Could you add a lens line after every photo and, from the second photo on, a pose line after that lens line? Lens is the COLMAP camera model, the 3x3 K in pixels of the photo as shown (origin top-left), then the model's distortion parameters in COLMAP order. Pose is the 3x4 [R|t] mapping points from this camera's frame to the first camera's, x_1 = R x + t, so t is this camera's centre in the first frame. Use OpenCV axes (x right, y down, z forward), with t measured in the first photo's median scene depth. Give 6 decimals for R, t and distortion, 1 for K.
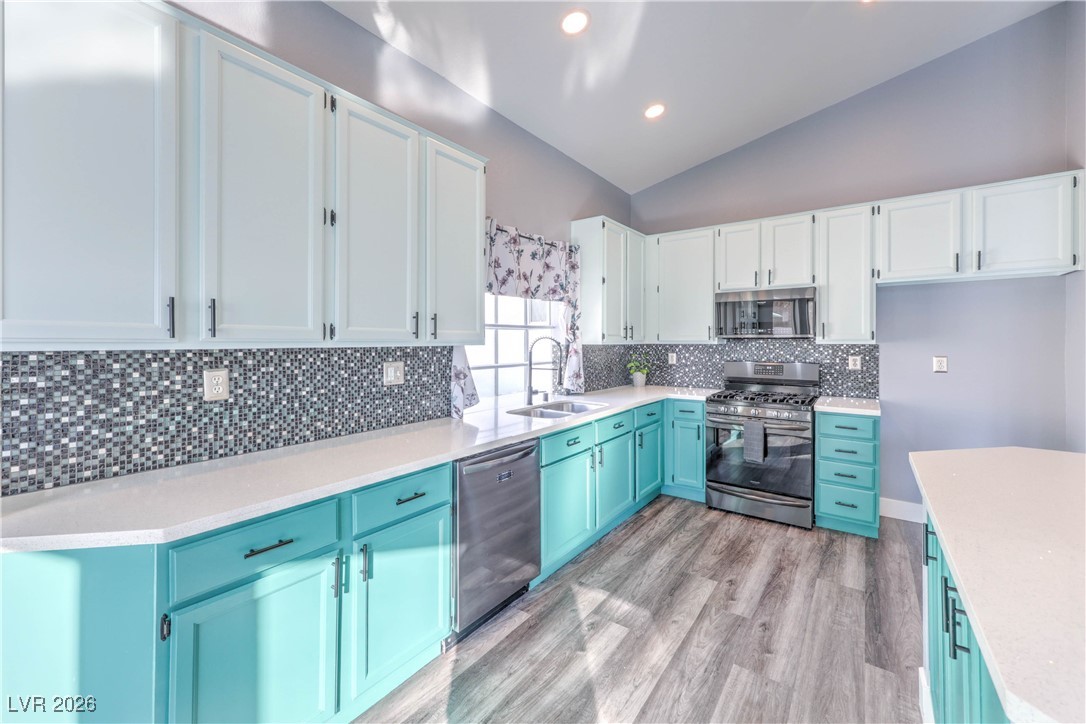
lens RADIAL K [[435.1, 0, 547.0], [0, 435.1, 345.8], [0, 0, 1]] dist [-0.000020, 0.000131]
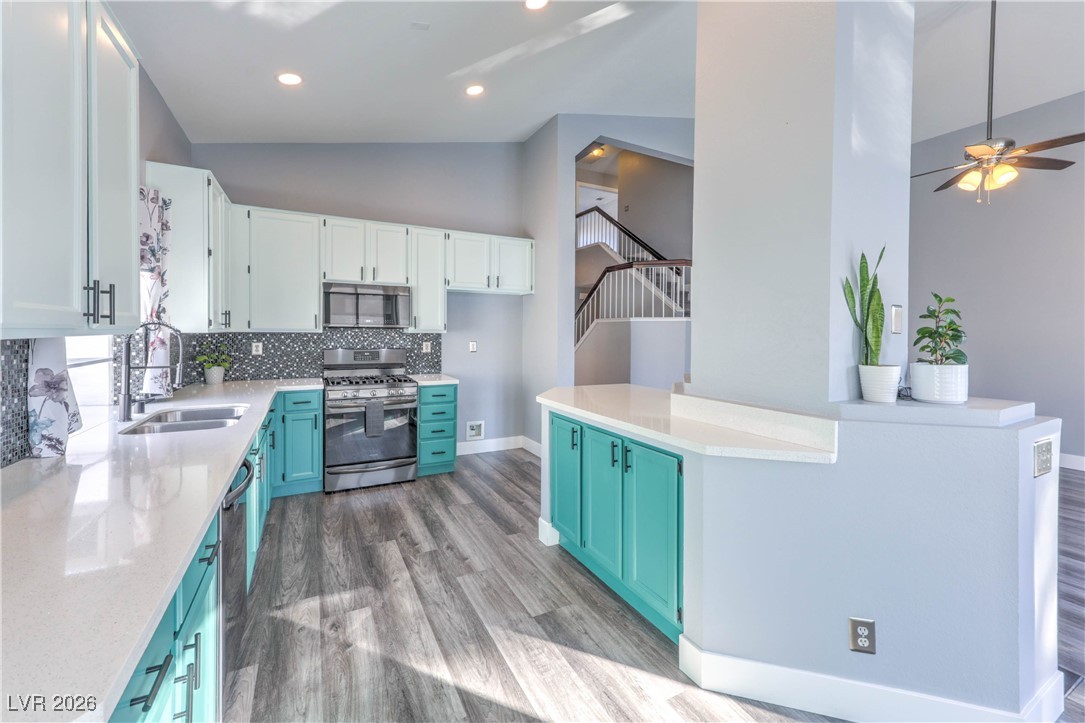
lens RADIAL K [[440.4, 0, 544.8], [0, 440.4, 341.5], [0, 0, 1]] dist [0.000643, 0.000067]
pose [[0.437395, -0.015010, 0.899144, -0.392183], [-0.000590, 0.999856, 0.016978, -0.001581], [-0.899269, -0.007956, 0.437323, 0.114134]]
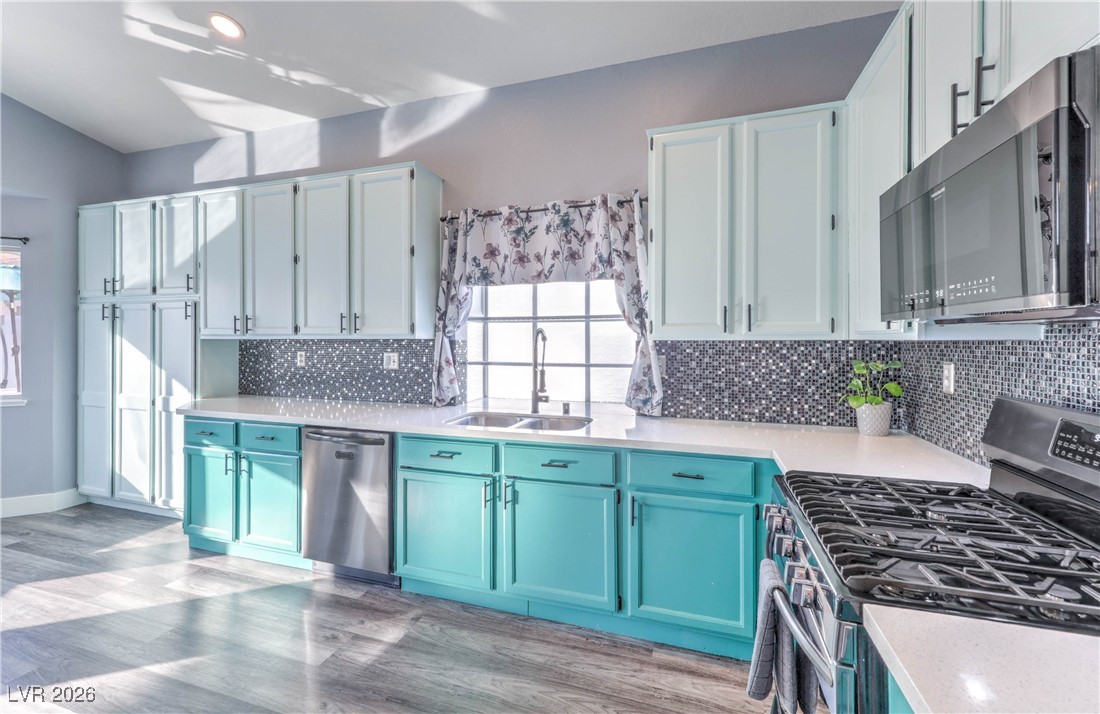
lens RADIAL K [[452.5, 0, 551.8], [0, 452.5, 343.0], [0, 0, 1]] dist [0.000104, 0.000206]
pose [[0.313757, 0.005674, -0.949486, 0.824141], [-0.012013, 0.999926, 0.002006, 0.002070], [0.949427, 0.010777, 0.313802, 0.800634]]
